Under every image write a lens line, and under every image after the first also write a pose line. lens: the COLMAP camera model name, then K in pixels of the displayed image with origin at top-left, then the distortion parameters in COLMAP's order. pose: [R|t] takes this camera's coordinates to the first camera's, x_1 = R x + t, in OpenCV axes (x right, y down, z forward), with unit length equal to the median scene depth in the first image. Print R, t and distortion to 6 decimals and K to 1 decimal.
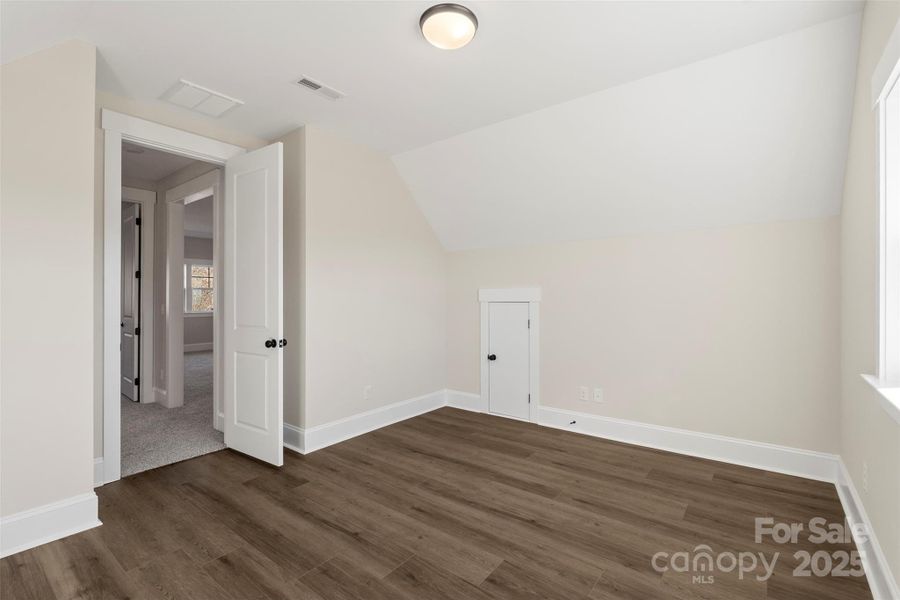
lens RADIAL K [[412.3, 0, 450.0], [0, 412.3, 300.0], [0, 0, 1]] dist [0.003257, 0.000379]
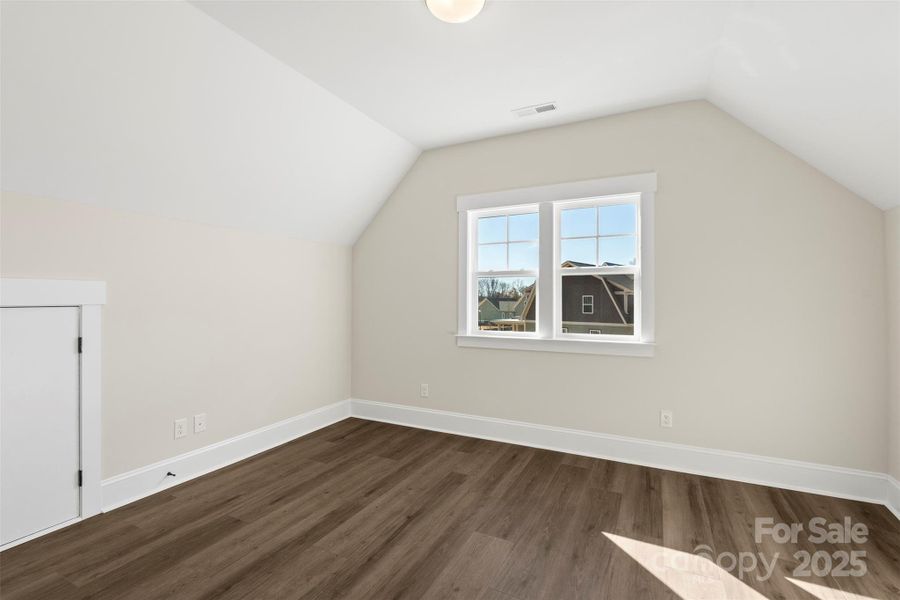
lens RADIAL K [[412.3, 0, 450.0], [0, 412.3, 300.0], [0, 0, 1]] dist [0.003257, 0.000379]
pose [[-0.203292, 0.002596, 0.979115, -0.674699], [0.003435, 0.999992, -0.001938, -0.001639], [-0.979112, 0.002969, -0.203299, 0.905512]]
